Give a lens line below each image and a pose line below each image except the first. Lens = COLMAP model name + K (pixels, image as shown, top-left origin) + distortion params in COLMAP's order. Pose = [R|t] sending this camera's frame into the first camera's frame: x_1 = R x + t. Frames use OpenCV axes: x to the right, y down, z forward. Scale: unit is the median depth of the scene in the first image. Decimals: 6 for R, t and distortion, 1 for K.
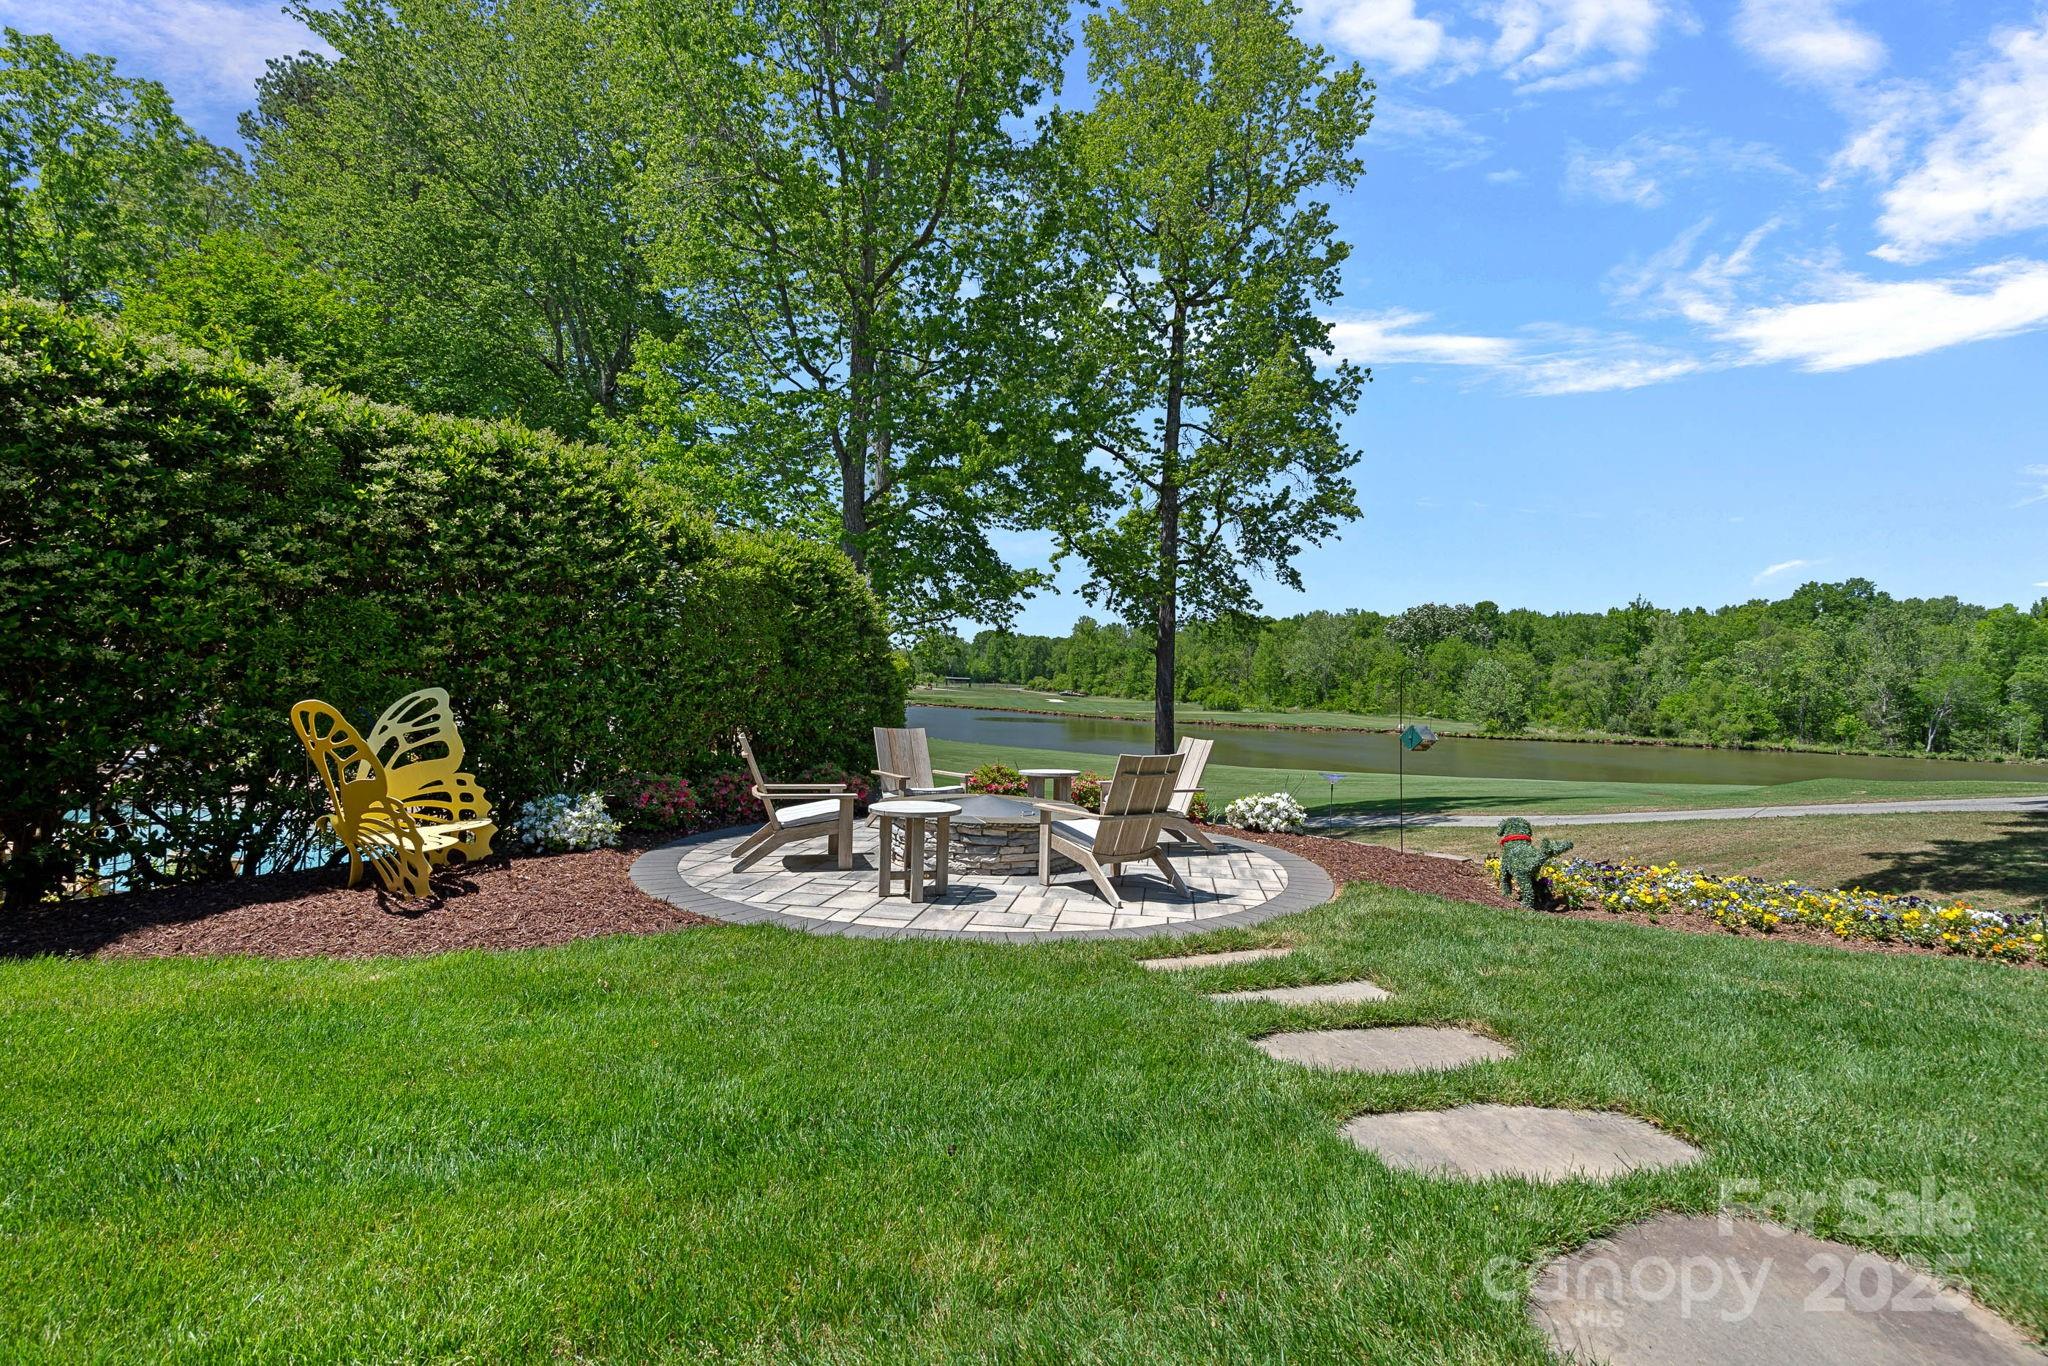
lens RADIAL K [[949.2, 0, 1032.2], [0, 949.2, 685.4], [0, 0, 1]] dist [0.008317, -0.002673]
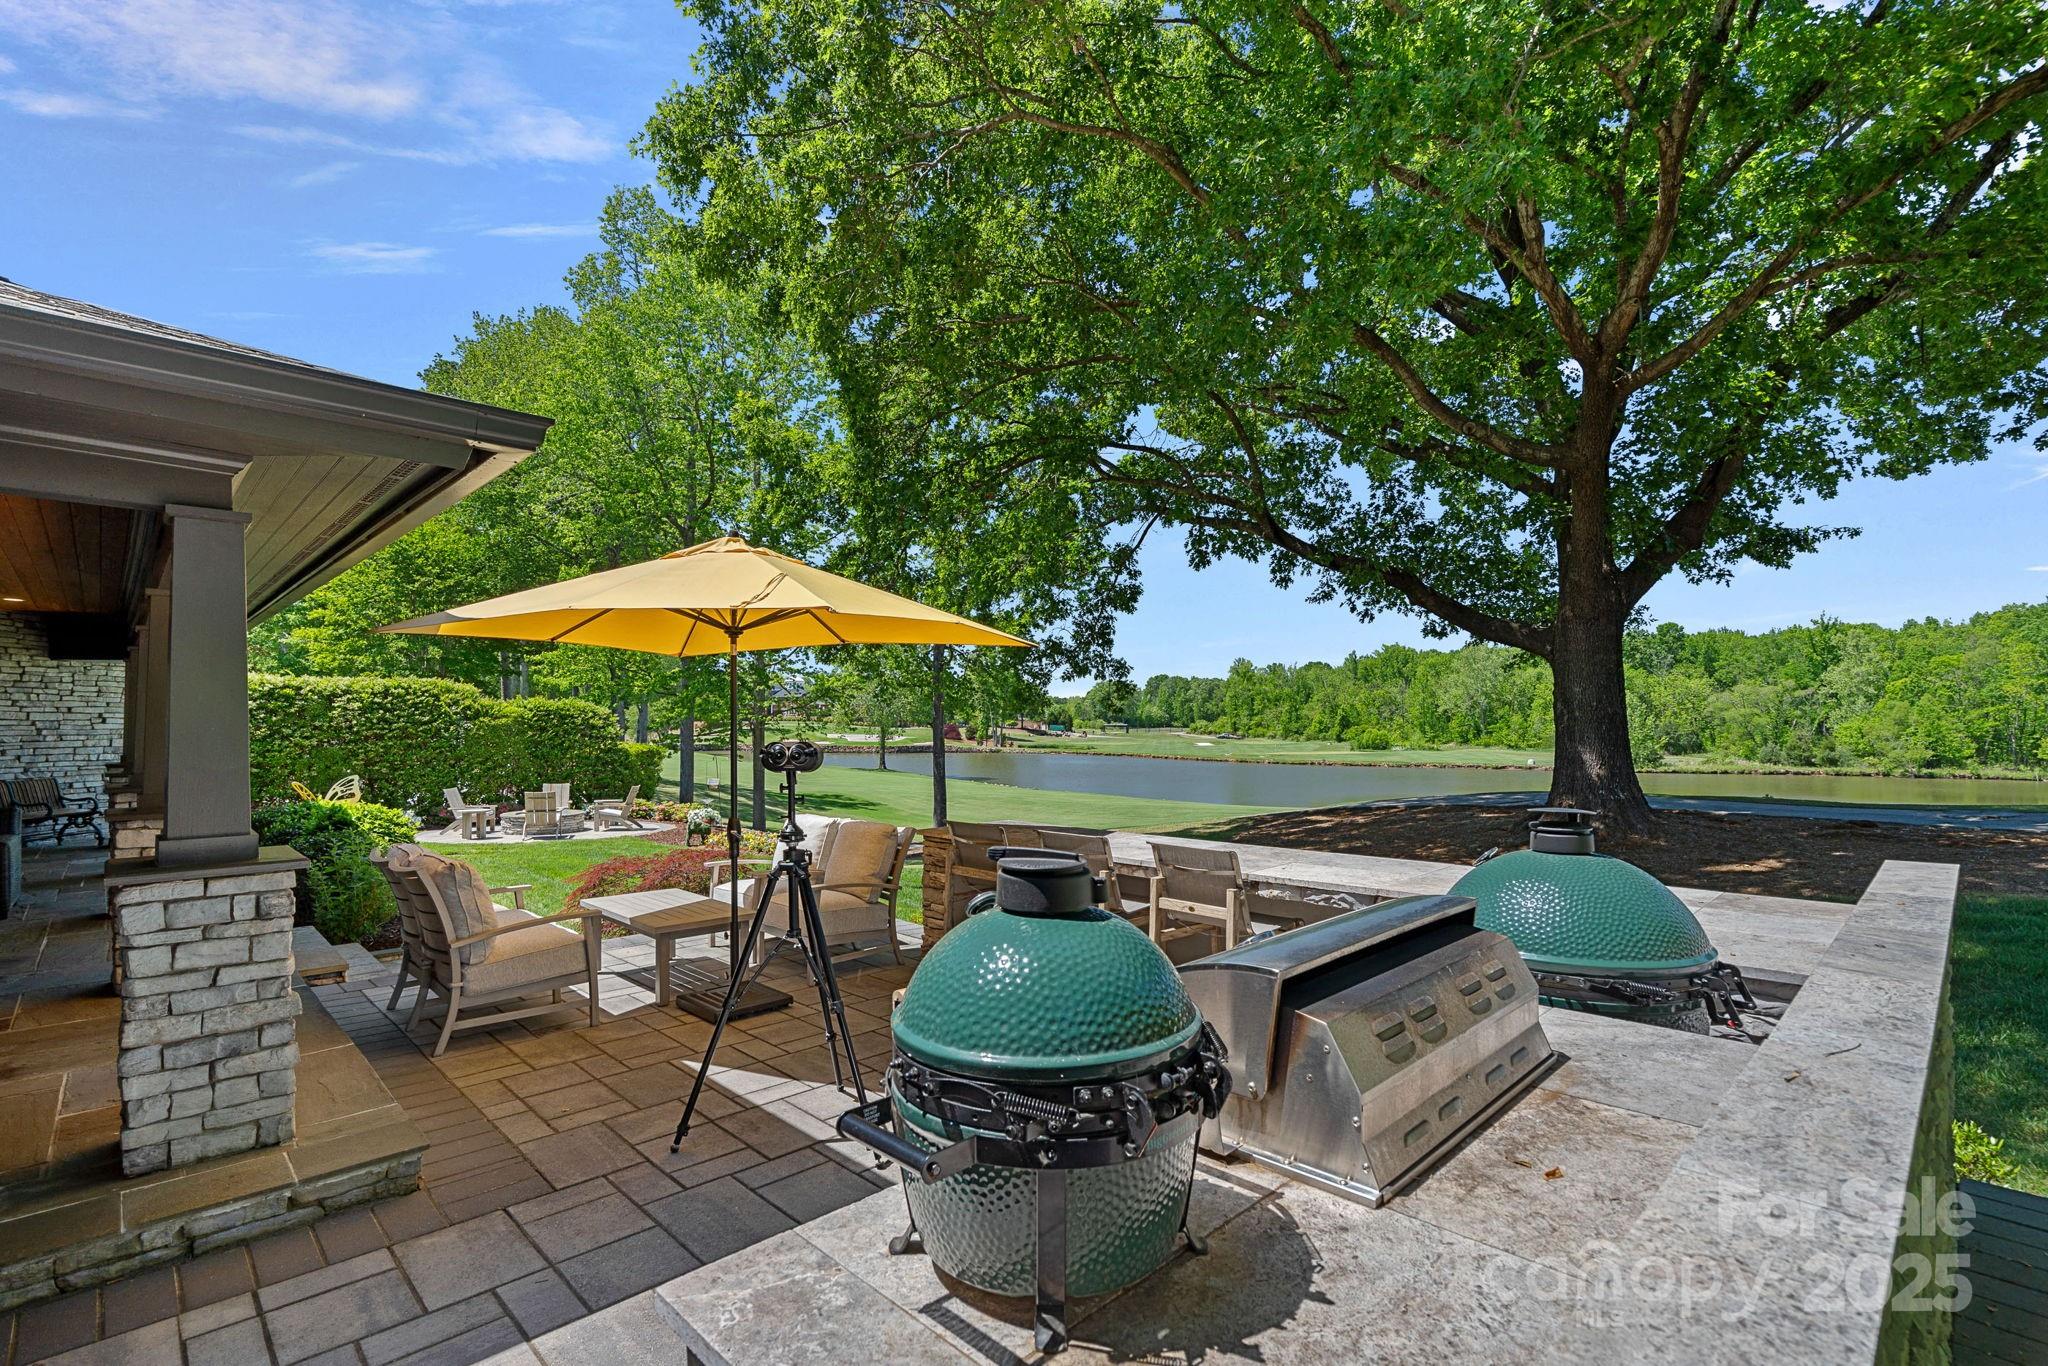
lens RADIAL K [[949.2, 0, 1025.5], [0, 949.2, 709.1], [0, 0, 1]] dist [0.008317, -0.002673]
pose [[0.972769, -0.037518, -0.228720, 0.109322], [0.032648, 0.999153, -0.025039, -0.003134], [0.229466, 0.016890, 0.973170, -0.074656]]
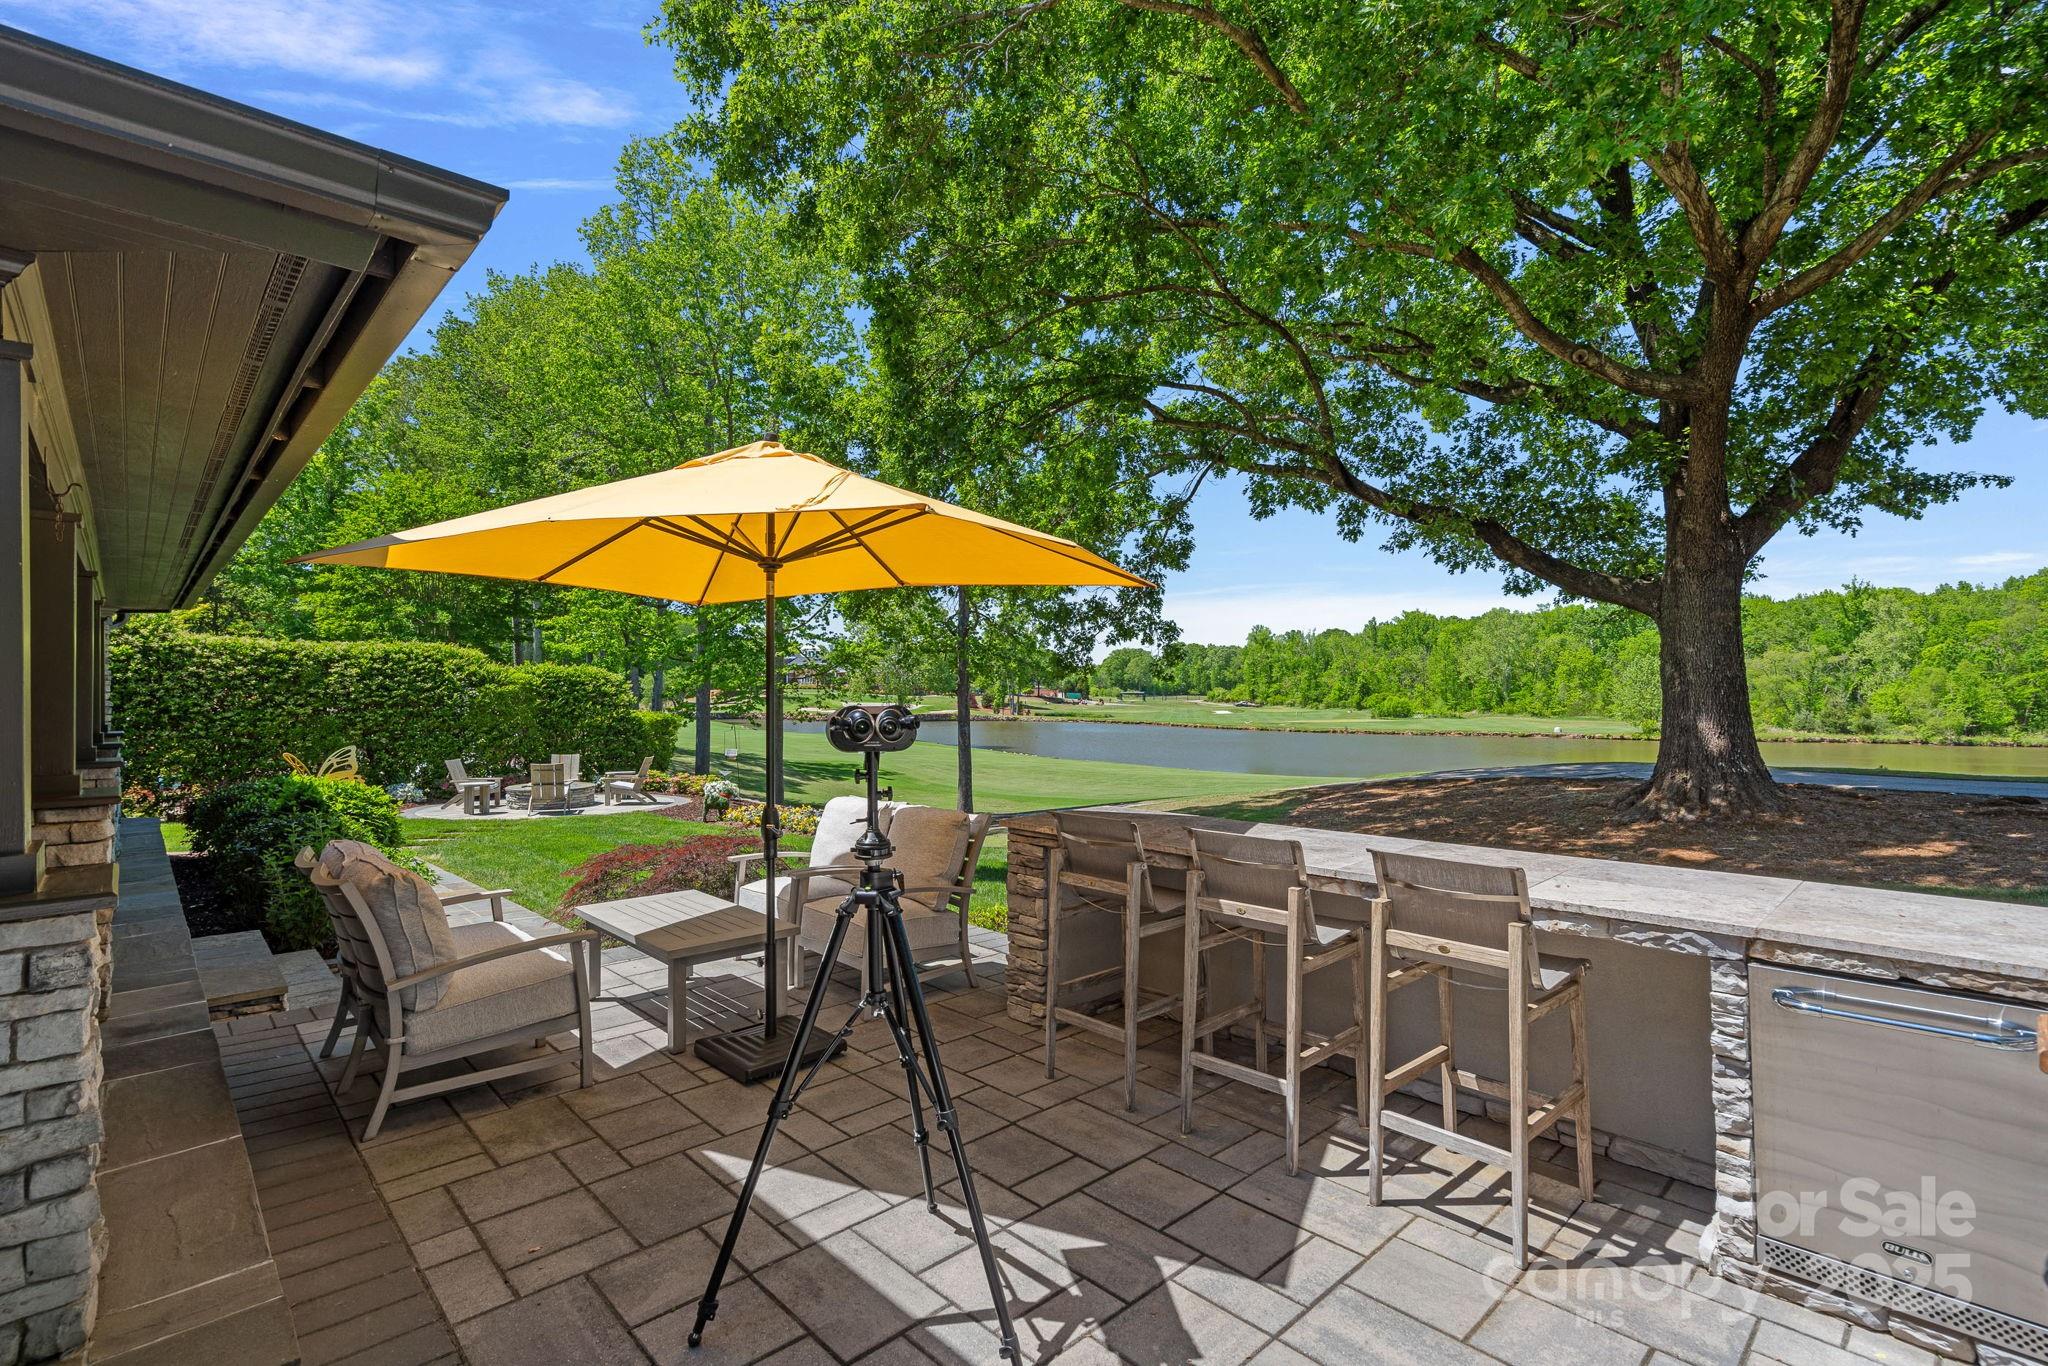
lens RADIAL K [[949.2, 0, 1030.3], [0, 949.2, 665.2], [0, 0, 1]] dist [0.008317, -0.002673]
pose [[0.970423, -0.041863, -0.237753, 0.103297], [0.033815, 0.998712, -0.037830, -0.003079], [0.239030, 0.028671, 0.970589, -0.065799]]
